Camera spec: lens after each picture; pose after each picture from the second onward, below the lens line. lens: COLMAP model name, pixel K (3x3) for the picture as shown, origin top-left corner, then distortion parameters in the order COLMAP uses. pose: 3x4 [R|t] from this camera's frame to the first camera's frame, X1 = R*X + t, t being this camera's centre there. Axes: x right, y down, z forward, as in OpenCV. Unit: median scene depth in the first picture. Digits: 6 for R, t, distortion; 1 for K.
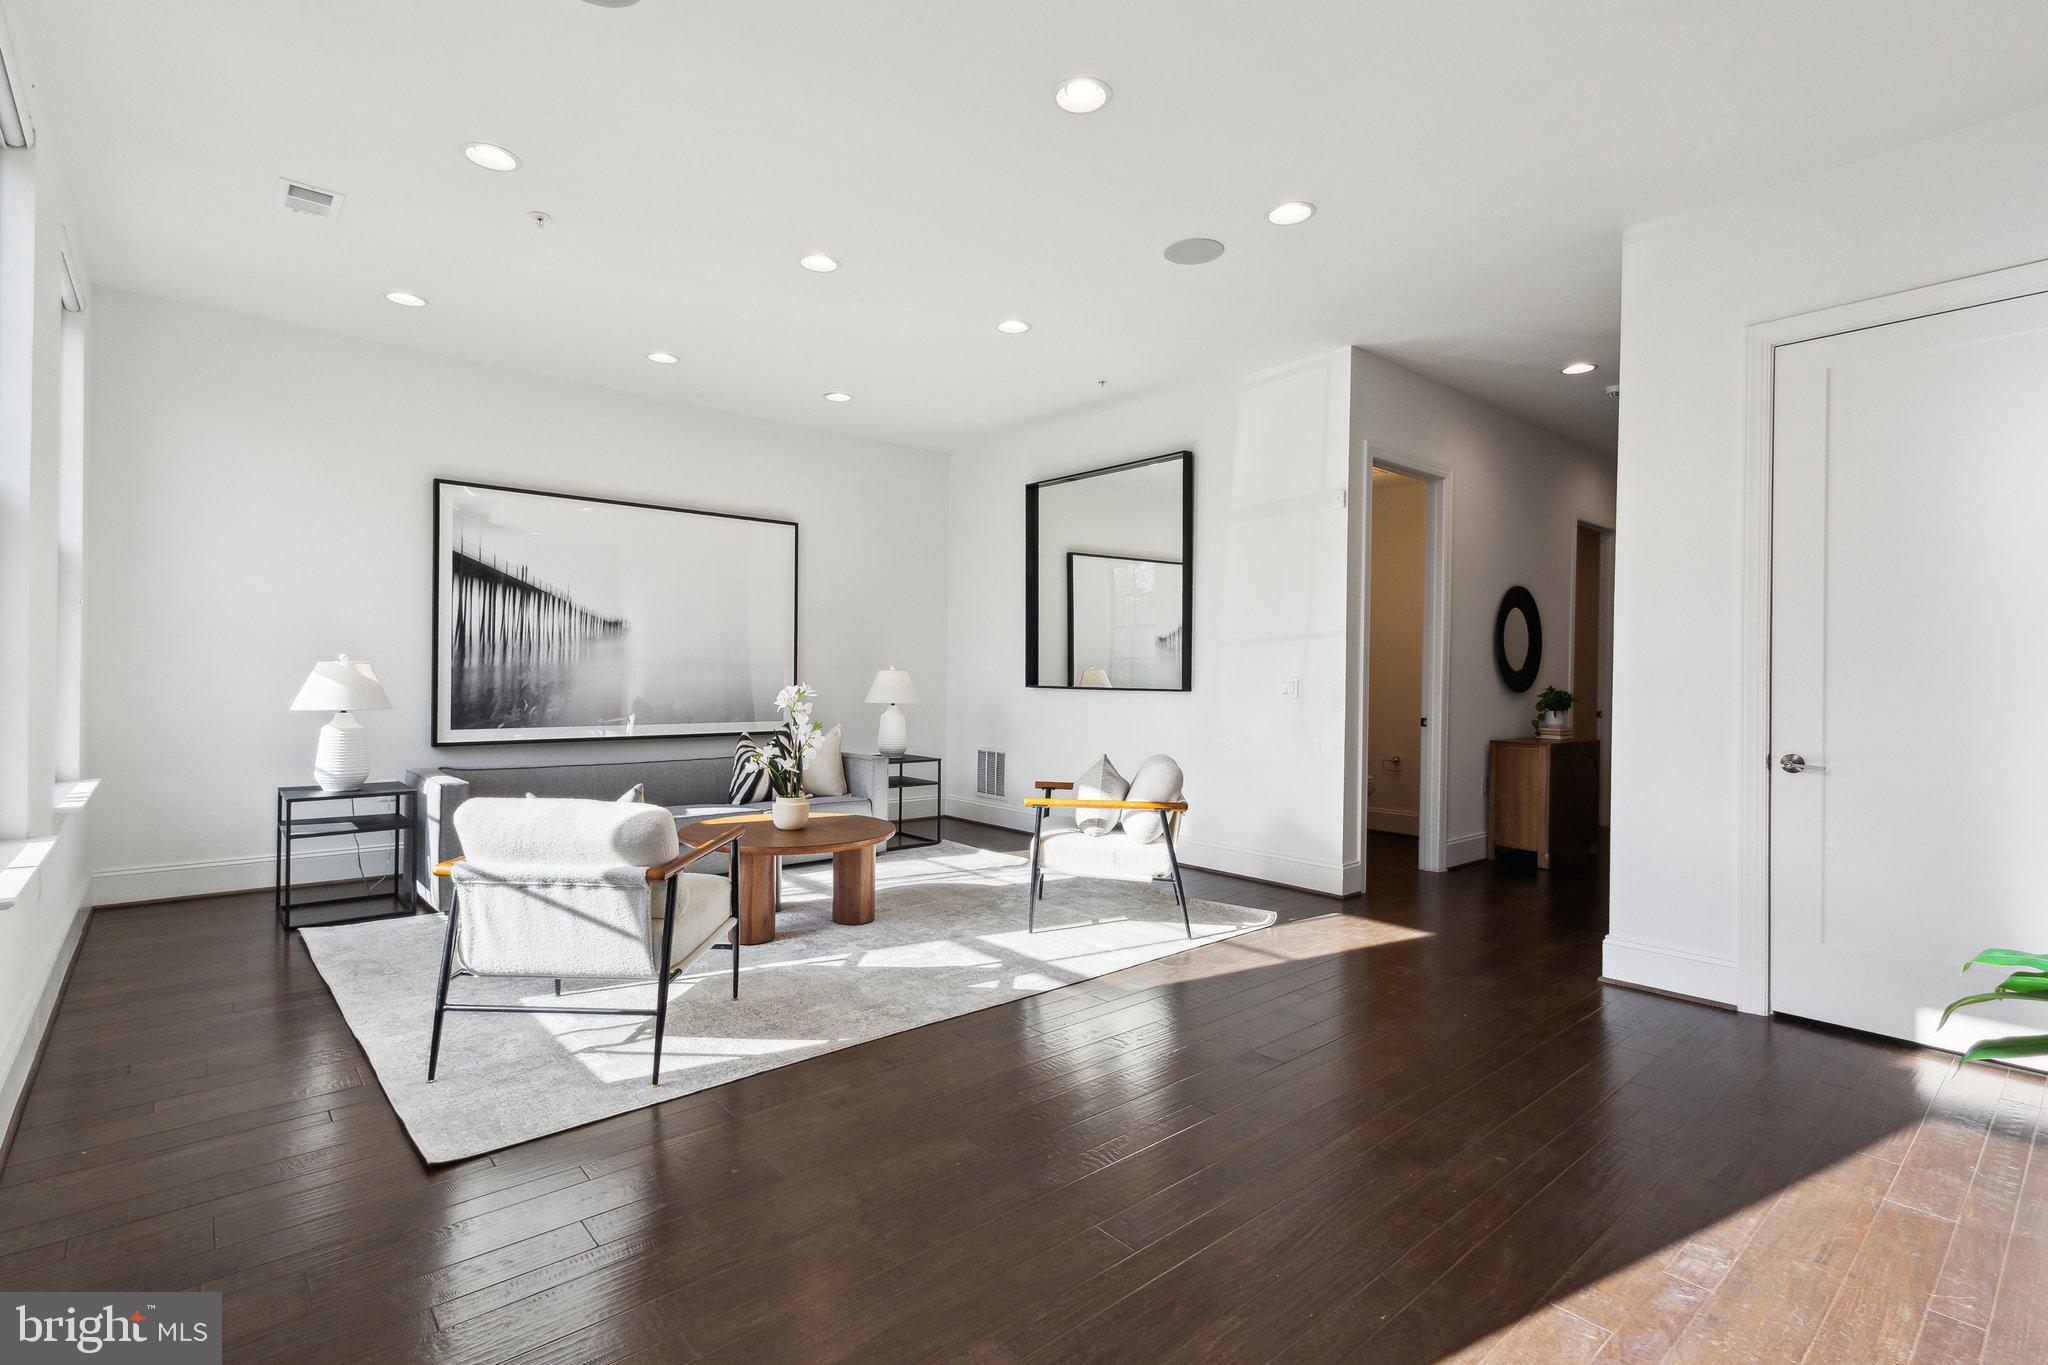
lens RADIAL K [[963.3, 0, 1041.2], [0, 963.3, 678.3], [0, 0, 1]] dist [0.011532, -0.000451]
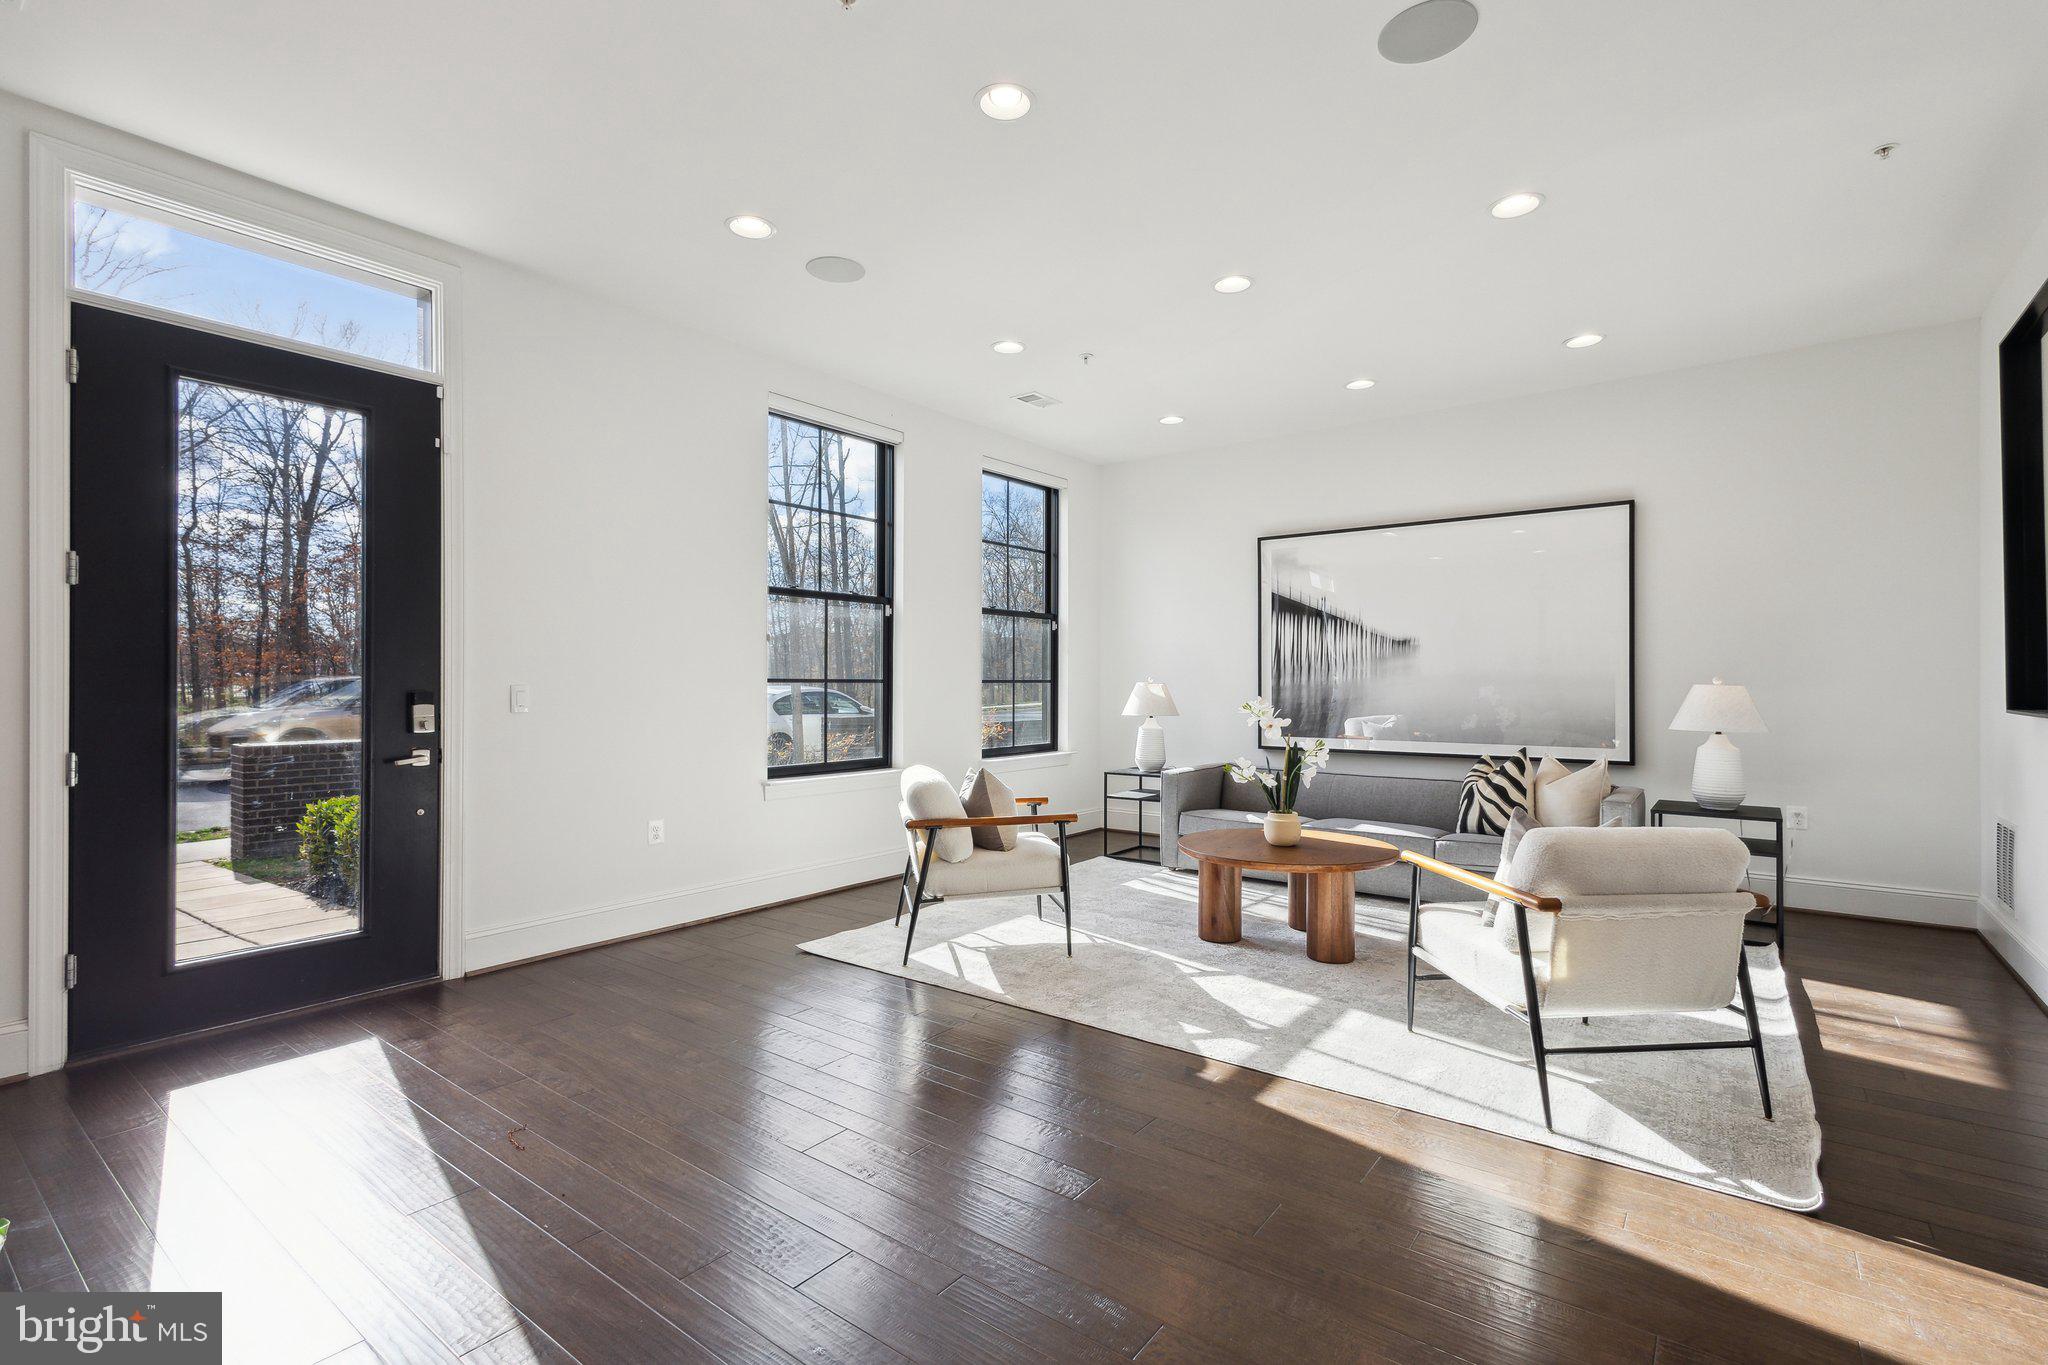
lens RADIAL K [[963.3, 0, 1017.7], [0, 963.3, 687.0], [0, 0, 1]] dist [0.011532, -0.000451]
pose [[0.179737, -0.007470, -0.983686, 0.551557], [-0.004192, 0.999956, -0.008359, 0.001909], [0.983706, 0.005626, 0.179698, 0.454453]]
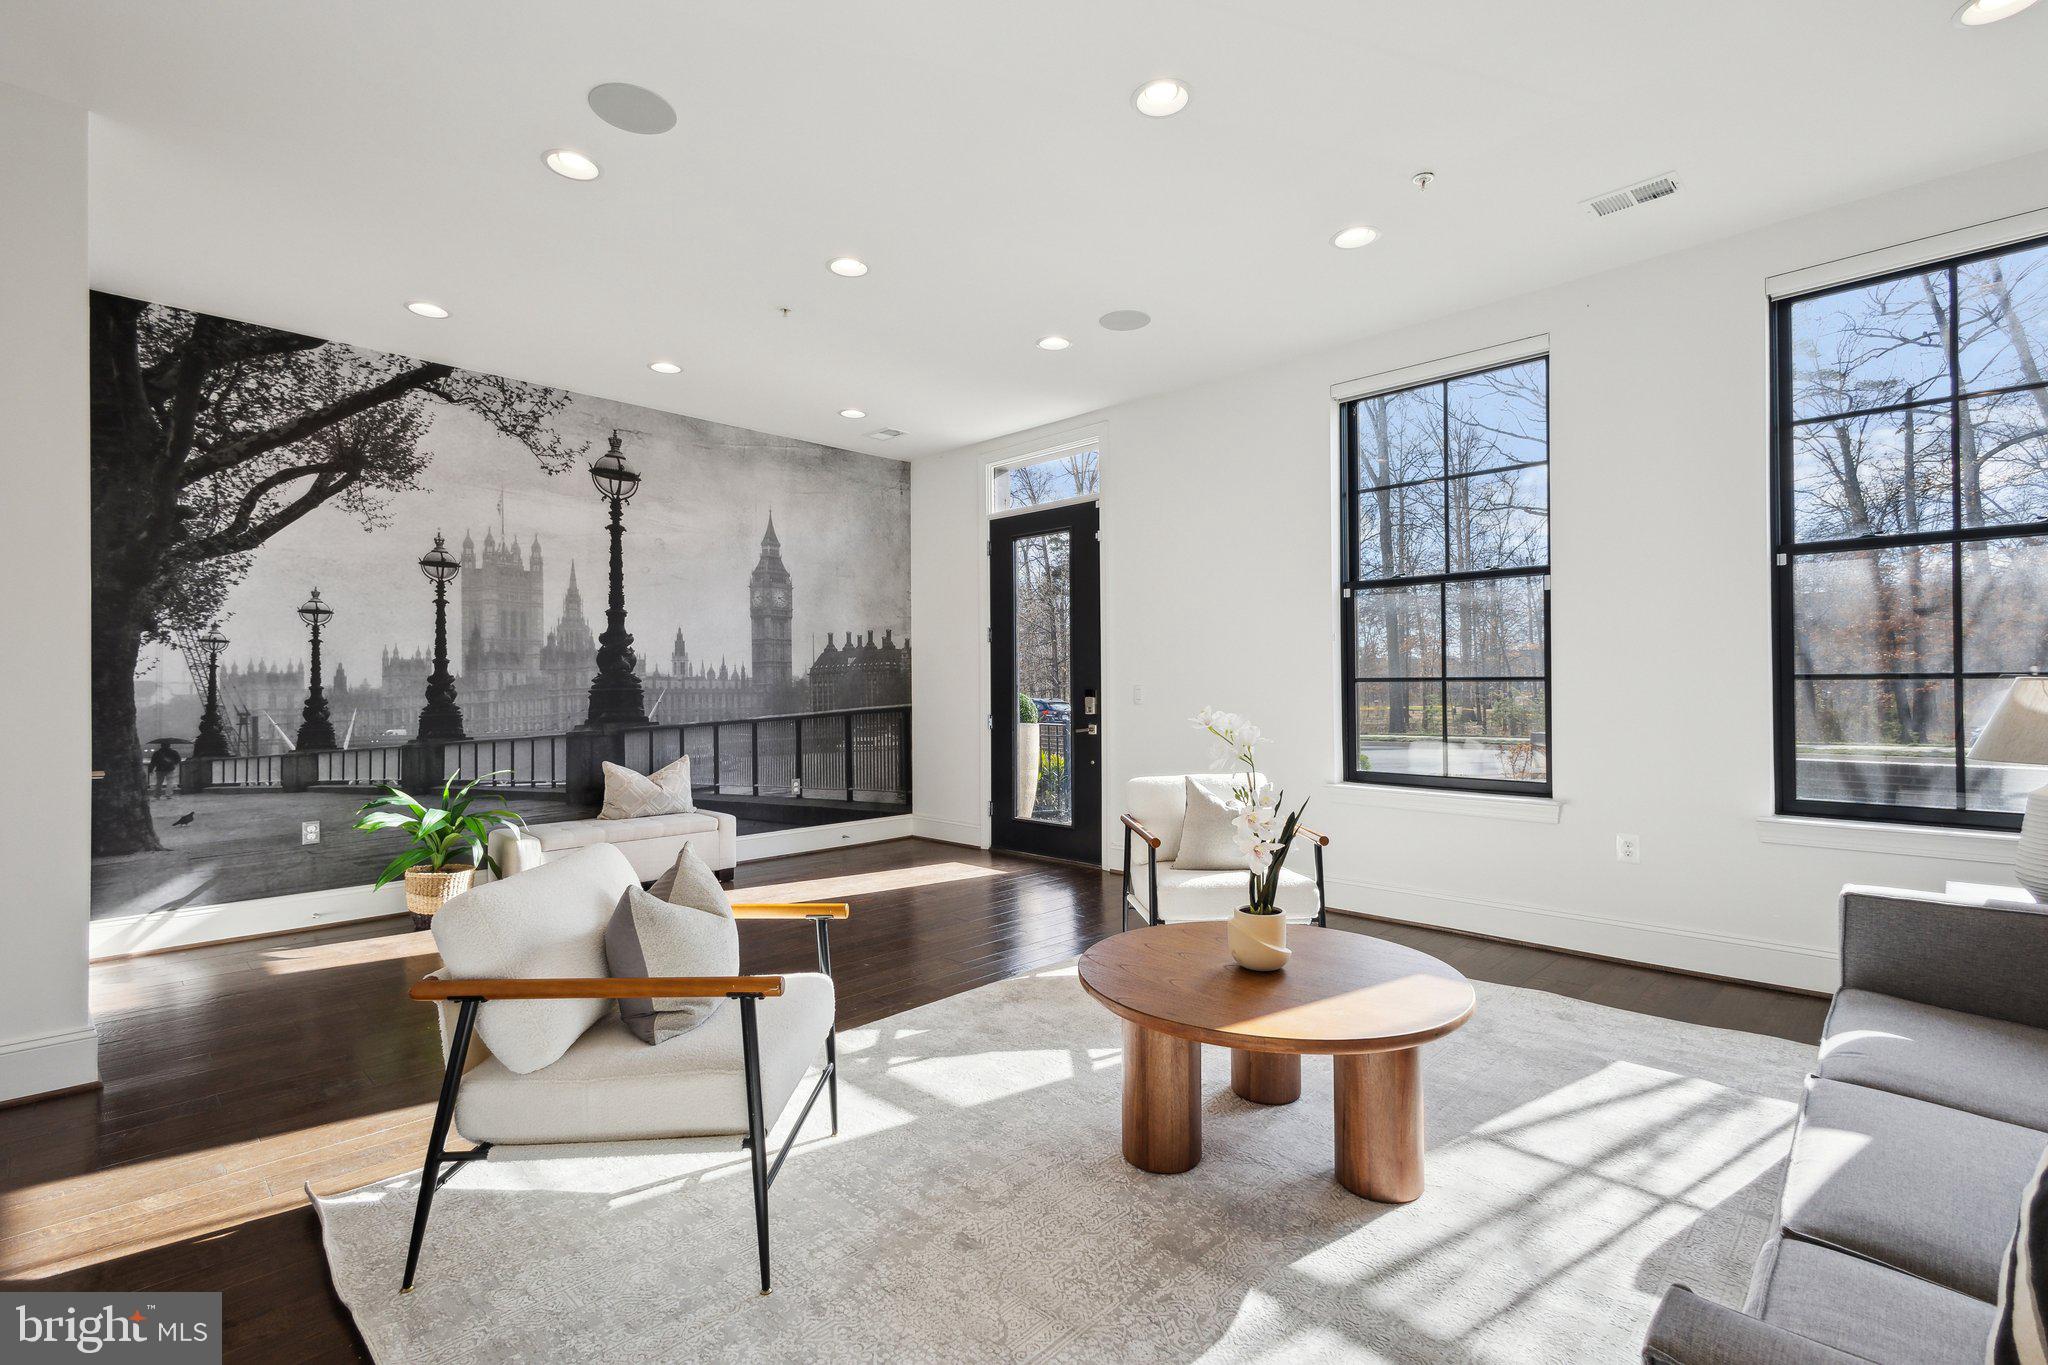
lens RADIAL K [[963.3, 0, 1018.9], [0, 963.3, 667.8], [0, 0, 1]] dist [0.011532, -0.000451]
pose [[-0.999009, -0.004339, -0.044297, -0.080937], [-0.003905, 0.999943, -0.009892, -0.012684], [0.044337, -0.009709, -0.998969, 1.297905]]
